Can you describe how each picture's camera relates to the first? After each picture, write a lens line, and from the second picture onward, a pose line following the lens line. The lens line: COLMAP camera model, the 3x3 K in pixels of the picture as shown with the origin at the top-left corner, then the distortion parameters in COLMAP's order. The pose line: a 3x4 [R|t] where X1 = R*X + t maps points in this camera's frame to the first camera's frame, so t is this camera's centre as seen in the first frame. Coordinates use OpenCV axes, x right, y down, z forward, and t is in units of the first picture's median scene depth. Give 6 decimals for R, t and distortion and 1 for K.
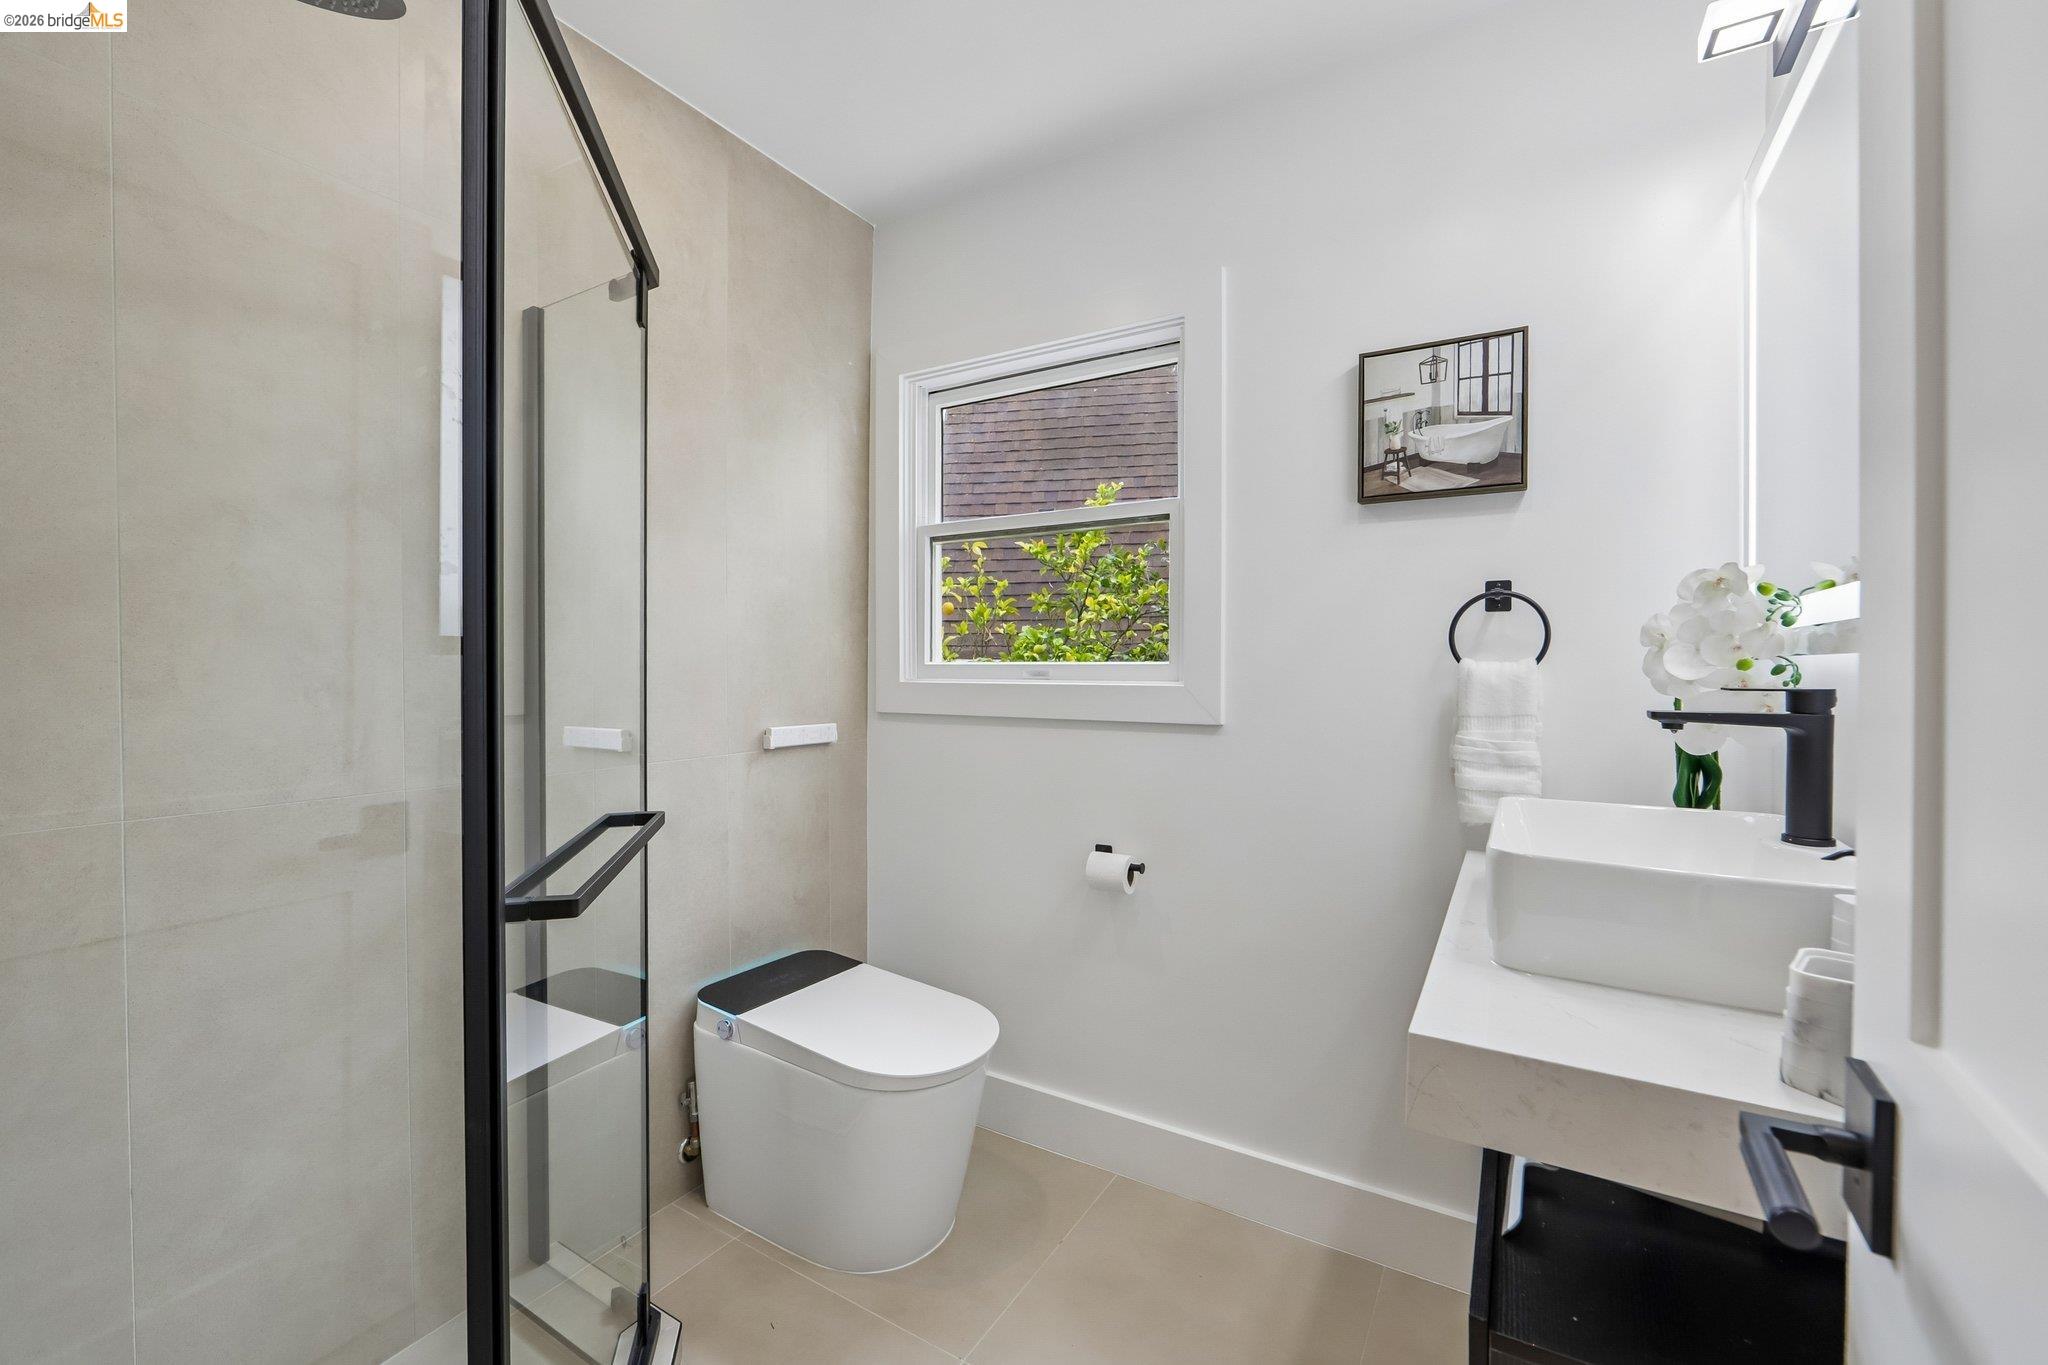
lens RADIAL K [[826.2, 0, 1037.9], [0, 826.2, 656.0], [0, 0, 1]] dist [-0.008719, 0.000100]
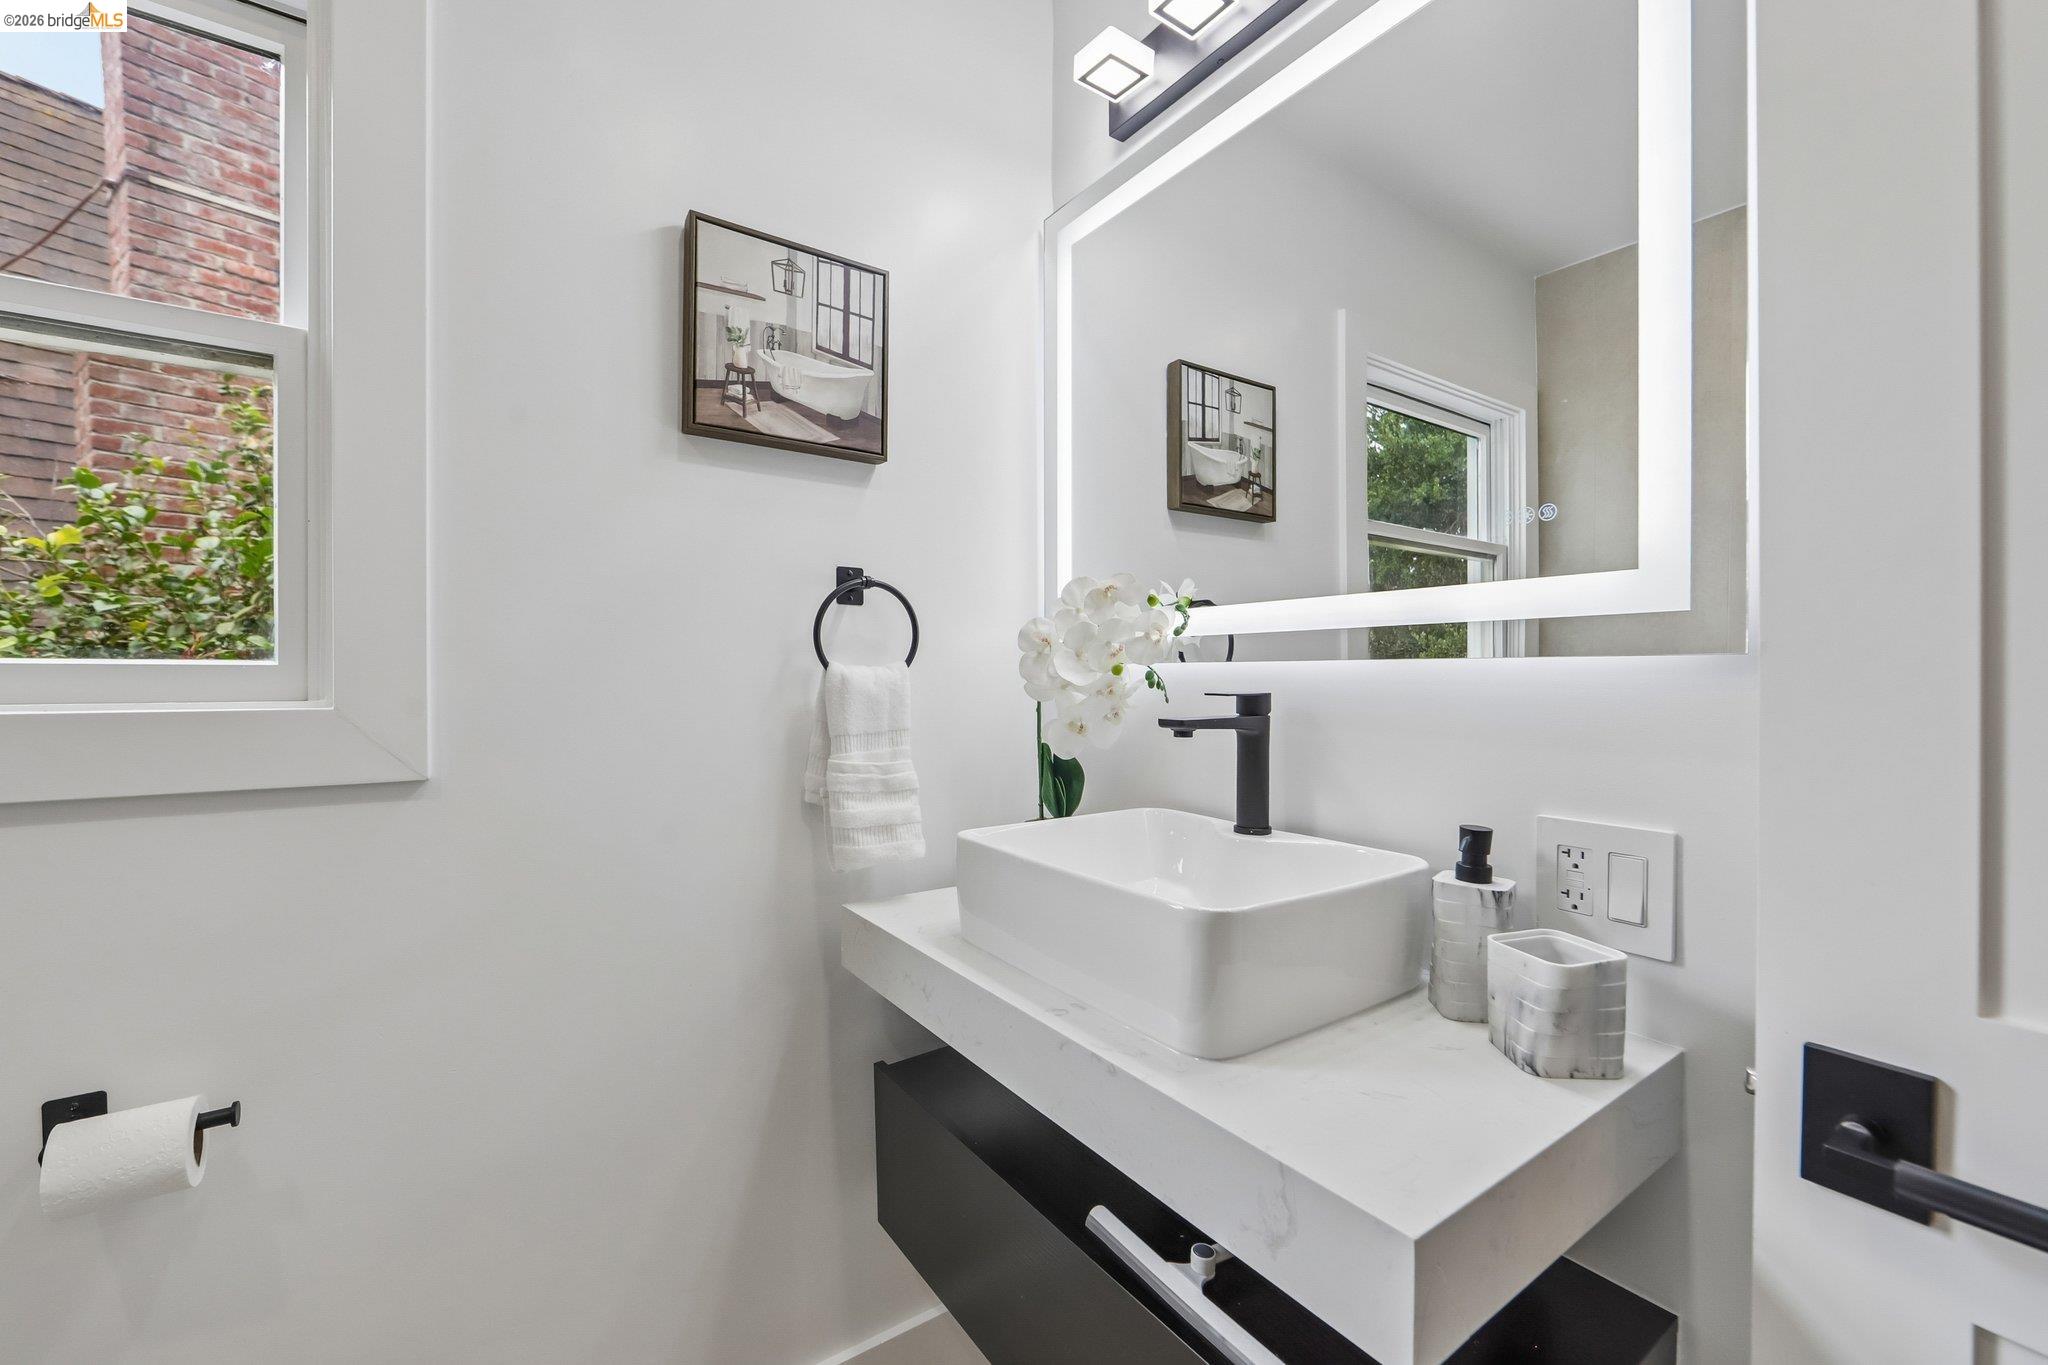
lens RADIAL K [[840.4, 0, 1006.4], [0, 840.4, 672.5], [0, 0, 1]] dist [-0.010366, 0.000100]
pose [[0.413107, 0.002308, 0.910680, -0.138663], [-0.013167, 0.999907, 0.003439, 0.008420], [-0.910587, -0.013412, 0.413099, 0.512765]]
